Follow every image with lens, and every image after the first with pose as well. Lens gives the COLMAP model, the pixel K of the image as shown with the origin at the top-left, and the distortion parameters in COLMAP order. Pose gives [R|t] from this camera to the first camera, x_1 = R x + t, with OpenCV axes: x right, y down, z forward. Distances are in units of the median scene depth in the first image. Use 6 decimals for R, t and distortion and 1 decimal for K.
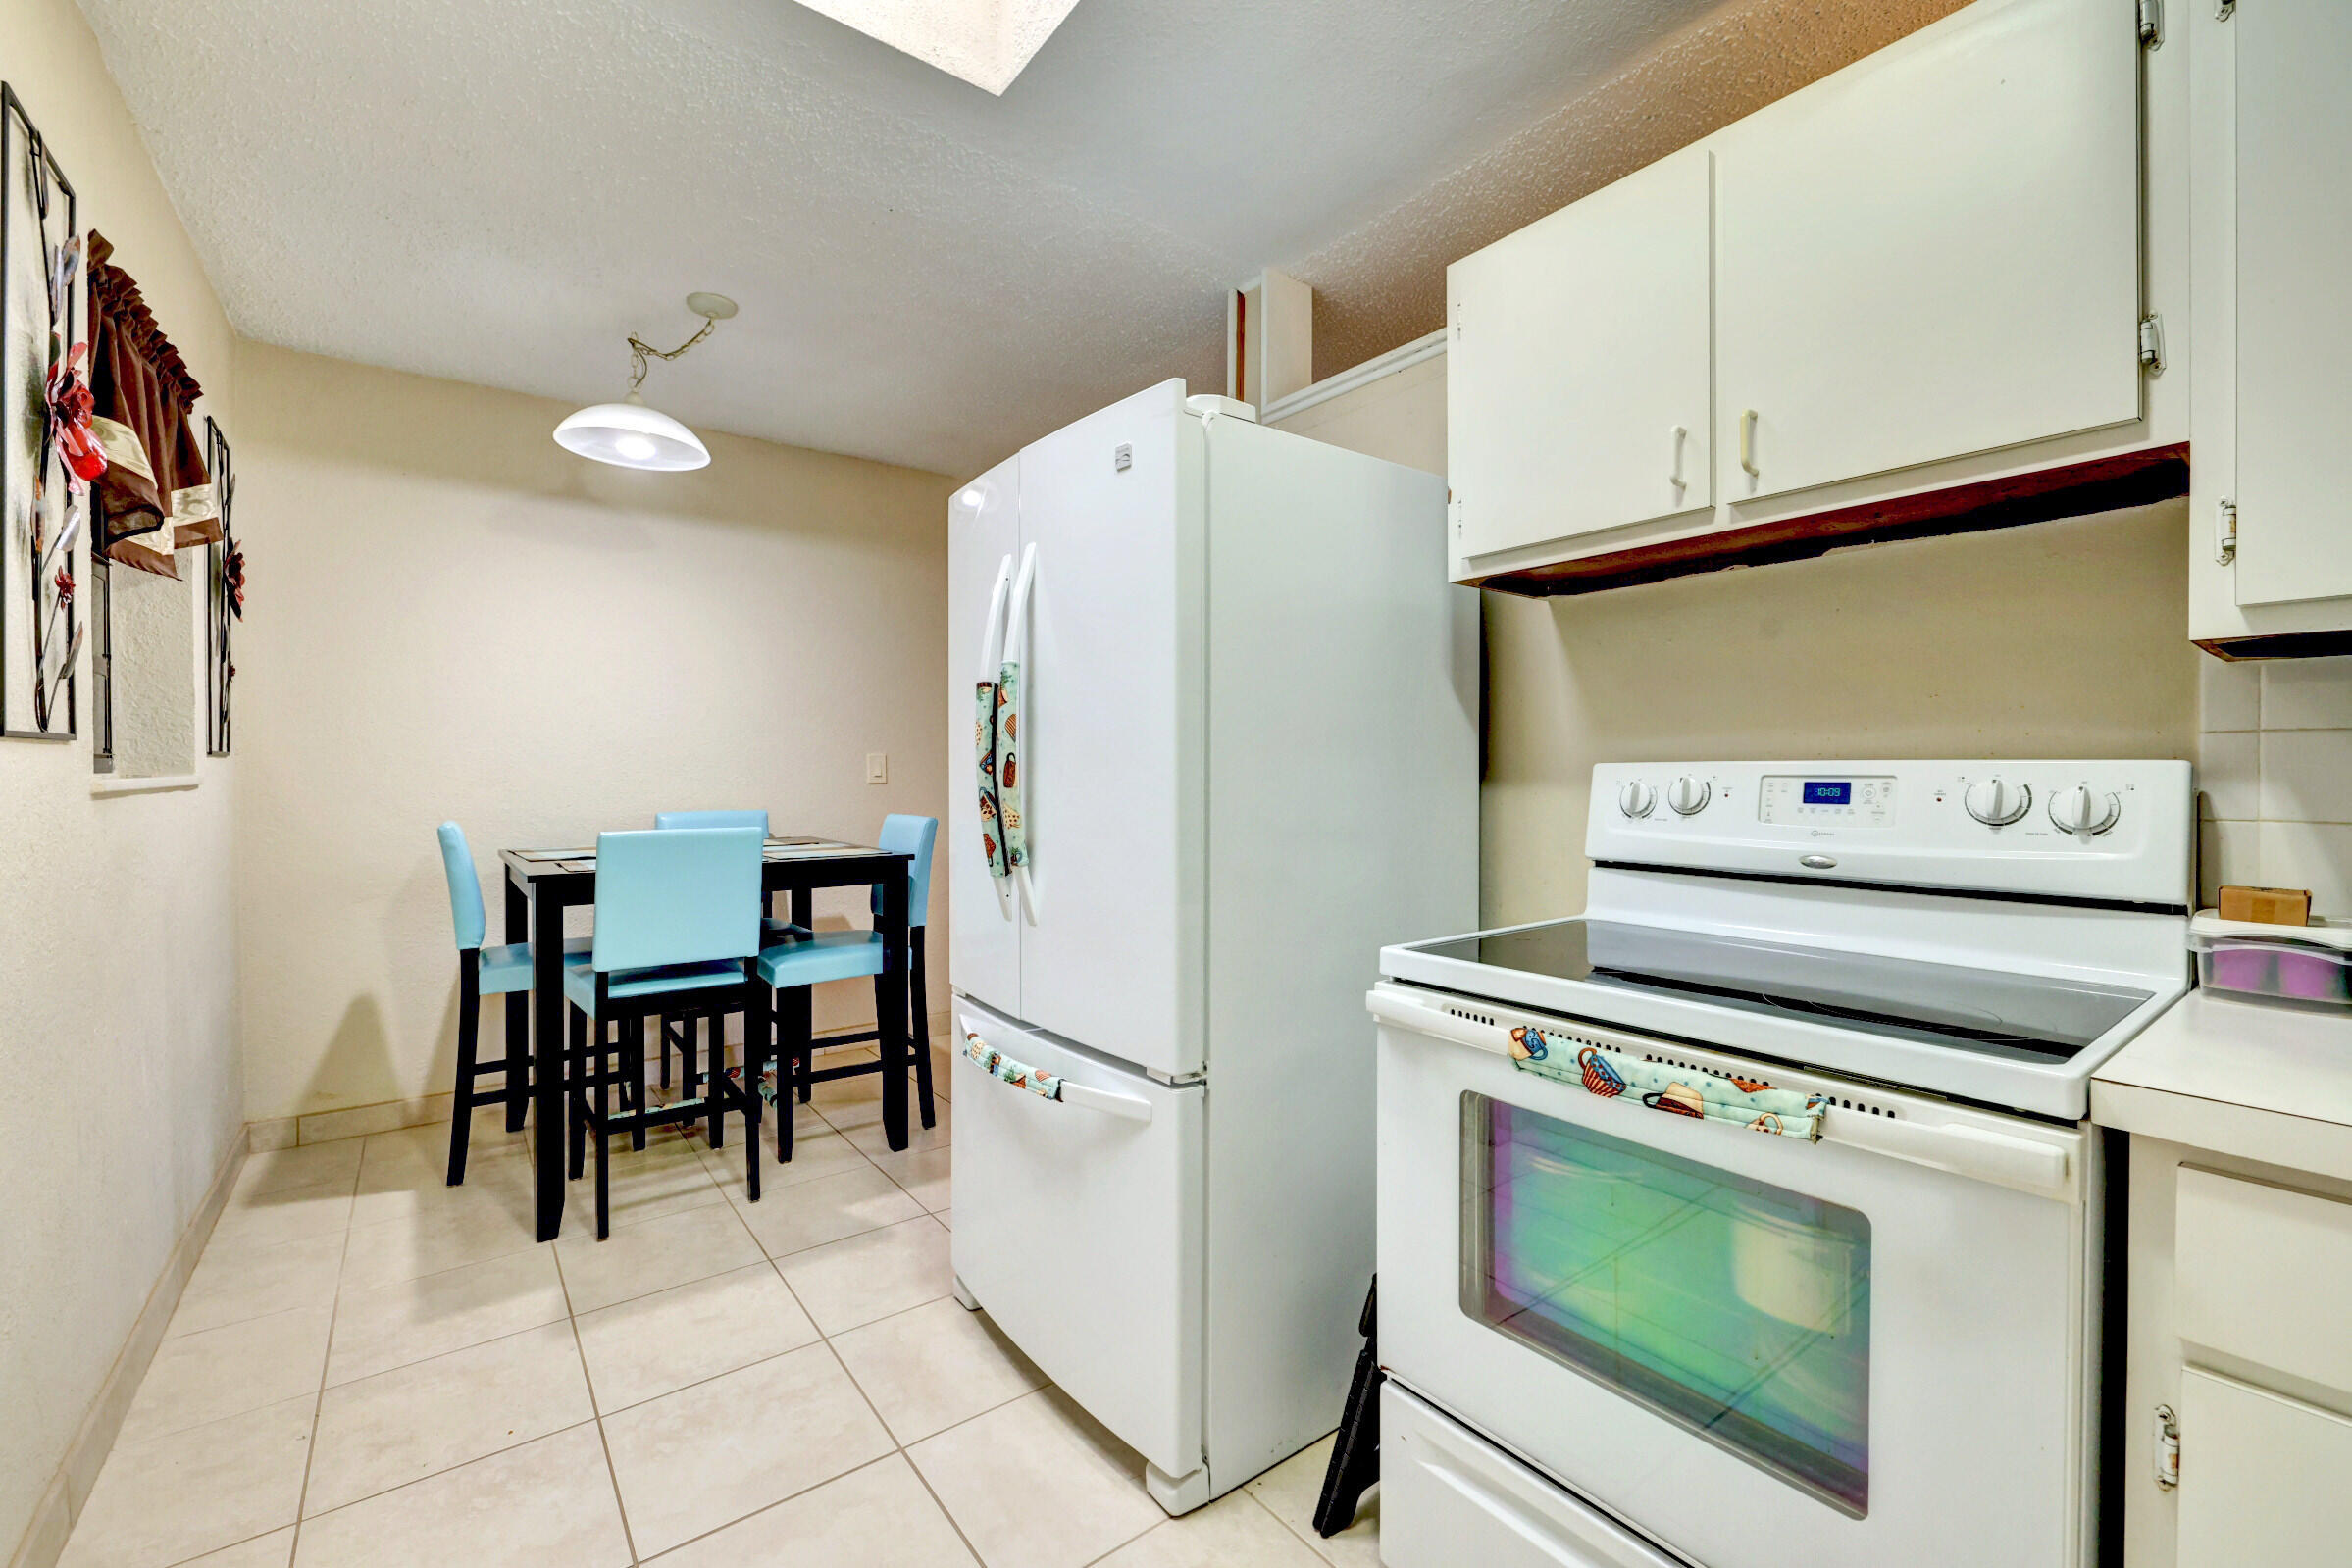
lens RADIAL K [[976.3, 0, 1173.4], [0, 976.3, 778.5], [0, 0, 1]] dist [-0.004341, -0.000331]
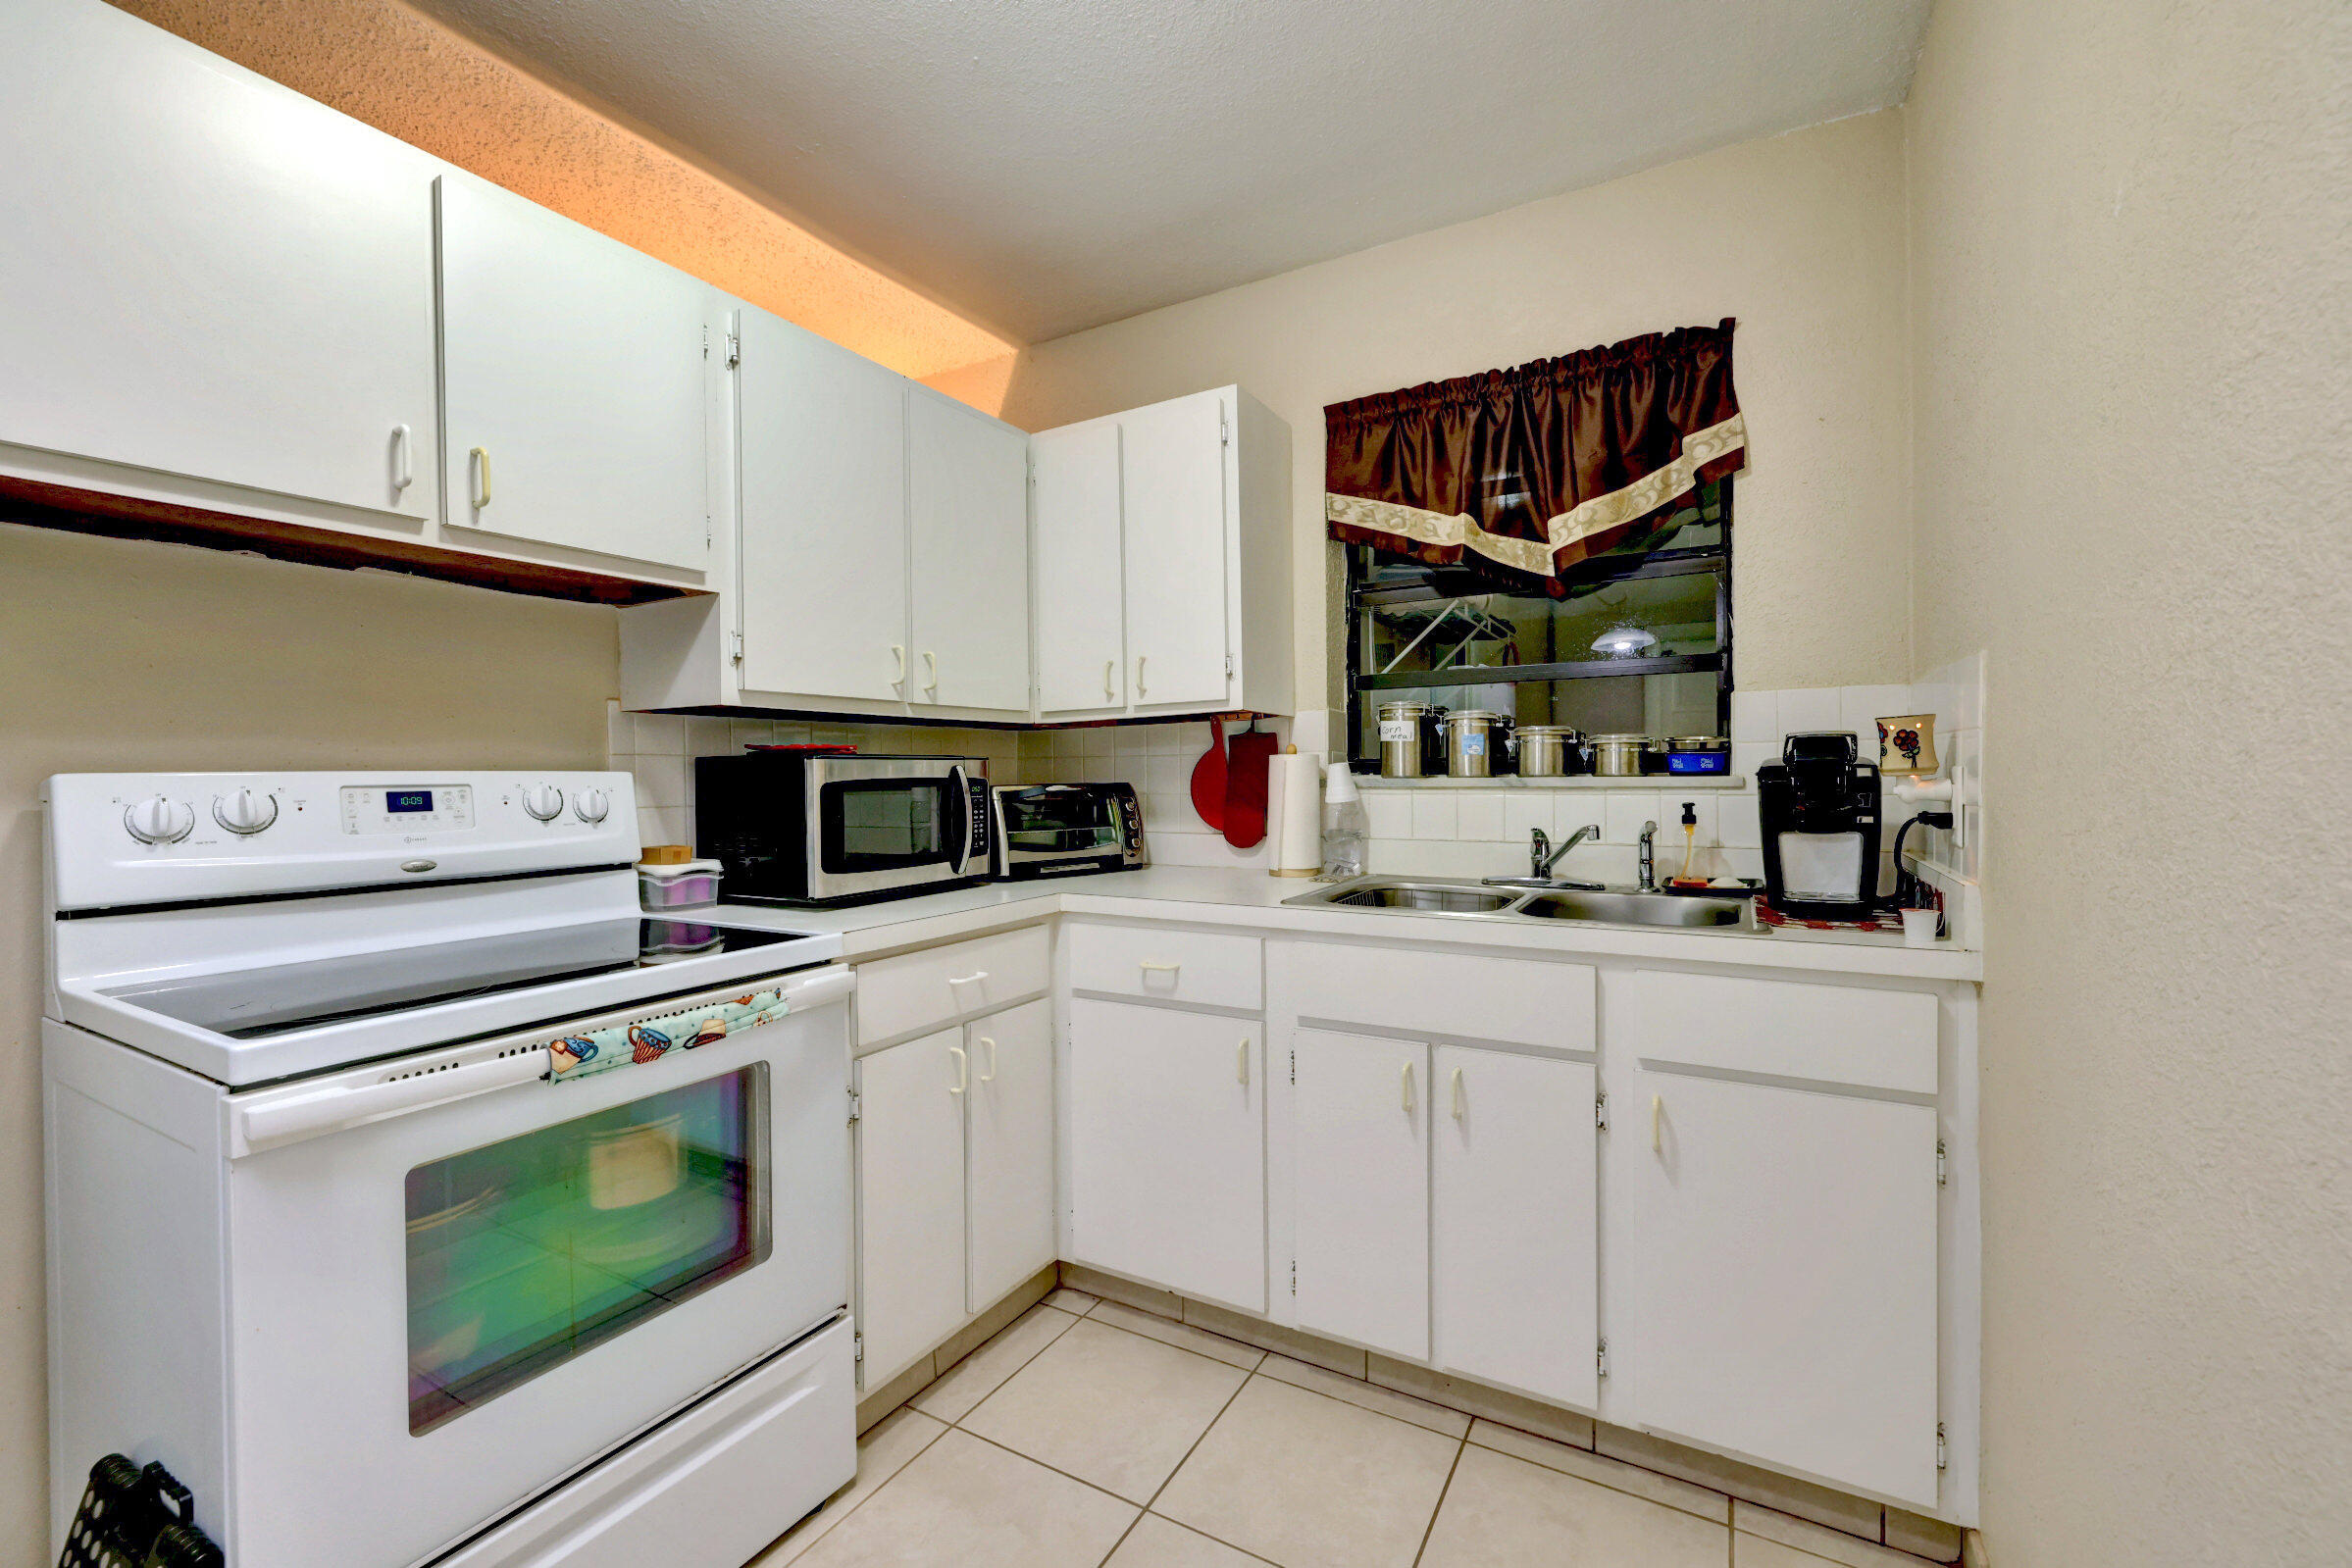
lens RADIAL K [[976.3, 0, 1174.5], [0, 976.3, 780.3], [0, 0, 1]] dist [-0.004341, -0.000331]
pose [[-0.381711, -0.006975, 0.924255, -0.667710], [0.015037, 0.999792, 0.013755, -0.011358], [-0.924159, 0.019148, -0.381527, 0.662677]]
